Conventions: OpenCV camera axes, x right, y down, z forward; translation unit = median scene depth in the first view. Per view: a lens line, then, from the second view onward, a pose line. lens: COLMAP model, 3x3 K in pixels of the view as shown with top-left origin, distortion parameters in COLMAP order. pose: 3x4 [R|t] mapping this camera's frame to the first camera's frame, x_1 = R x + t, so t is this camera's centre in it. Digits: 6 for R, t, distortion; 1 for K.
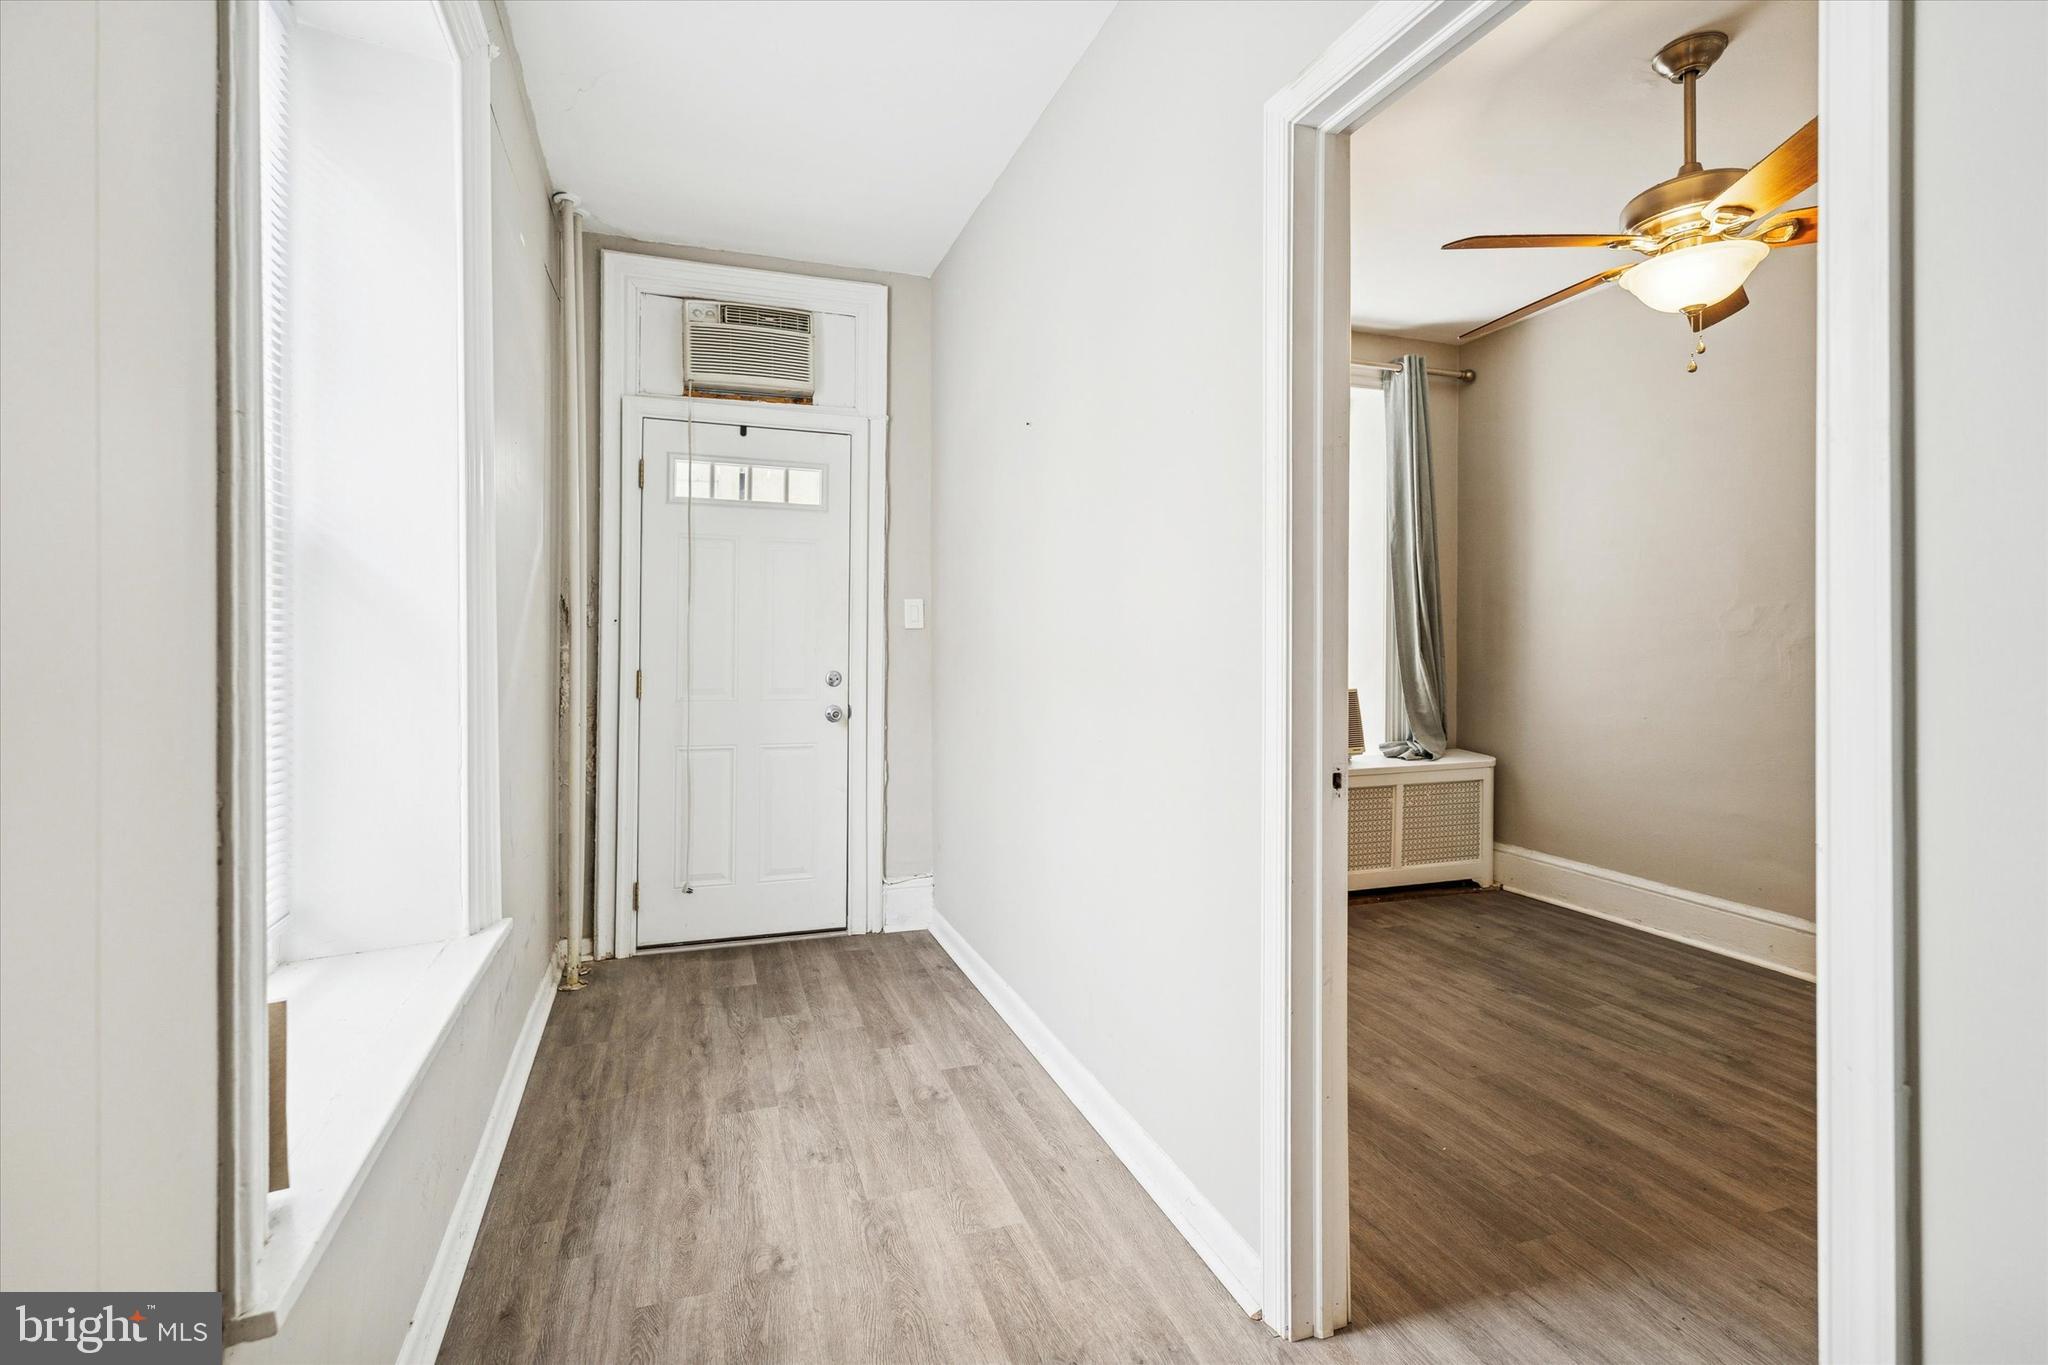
lens RADIAL K [[945.7, 0, 1014.5], [0, 945.7, 678.9], [0, 0, 1]] dist [0.004902, 0.000652]
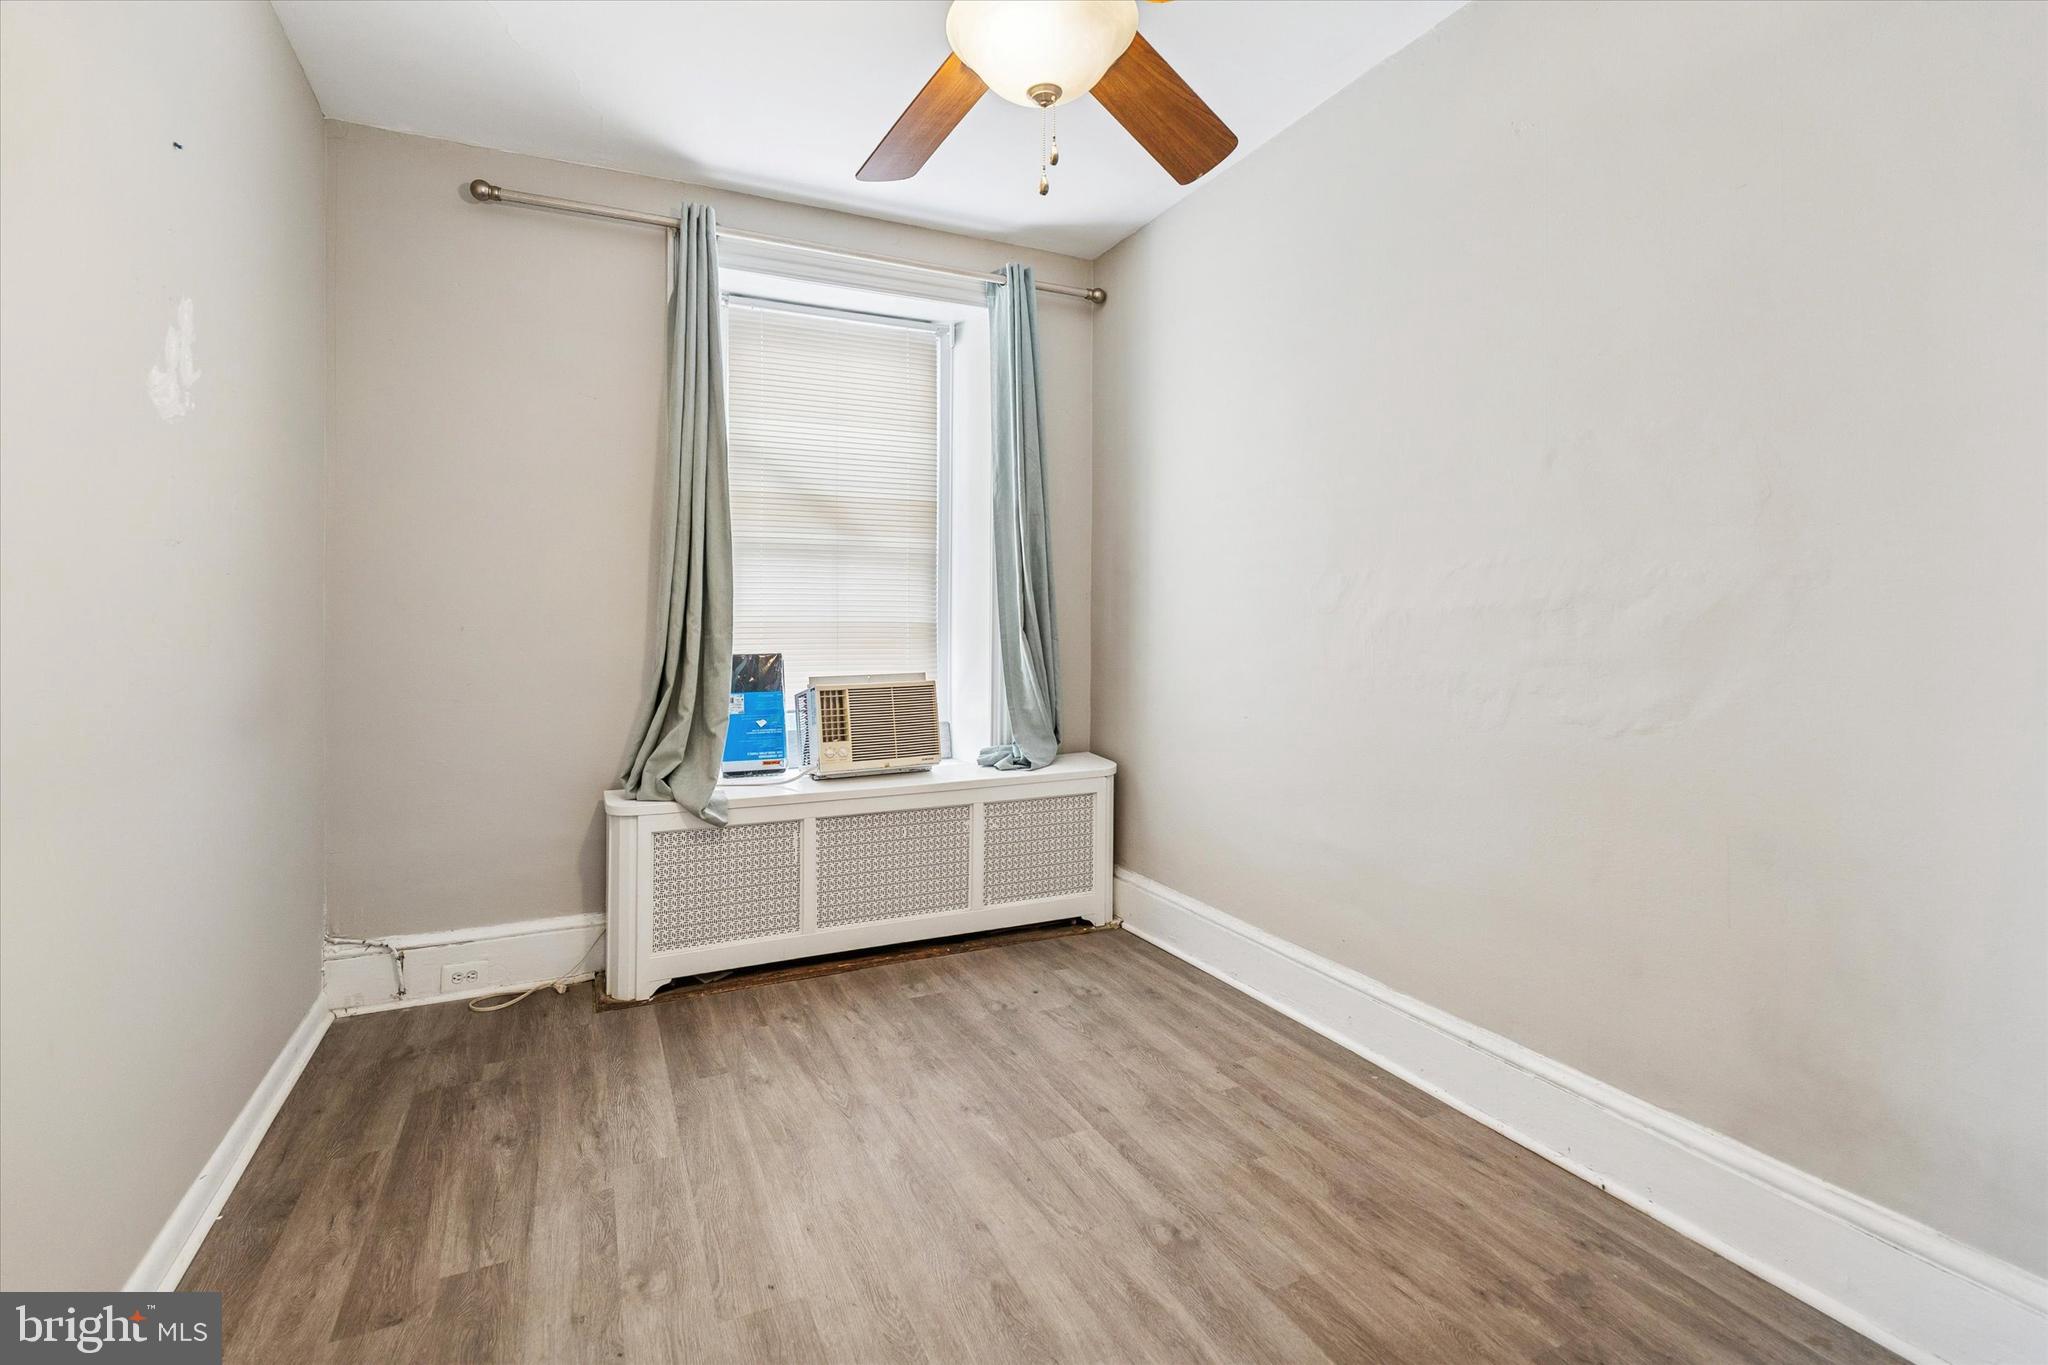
lens RADIAL K [[945.7, 0, 1026.4], [0, 945.7, 665.9], [0, 0, 1]] dist [0.004902, 0.000652]
pose [[0.994358, -0.009416, 0.105661, 0.358442], [0.008686, 0.999935, 0.007370, -0.007761], [-0.105724, -0.006410, 0.994375, 0.210559]]
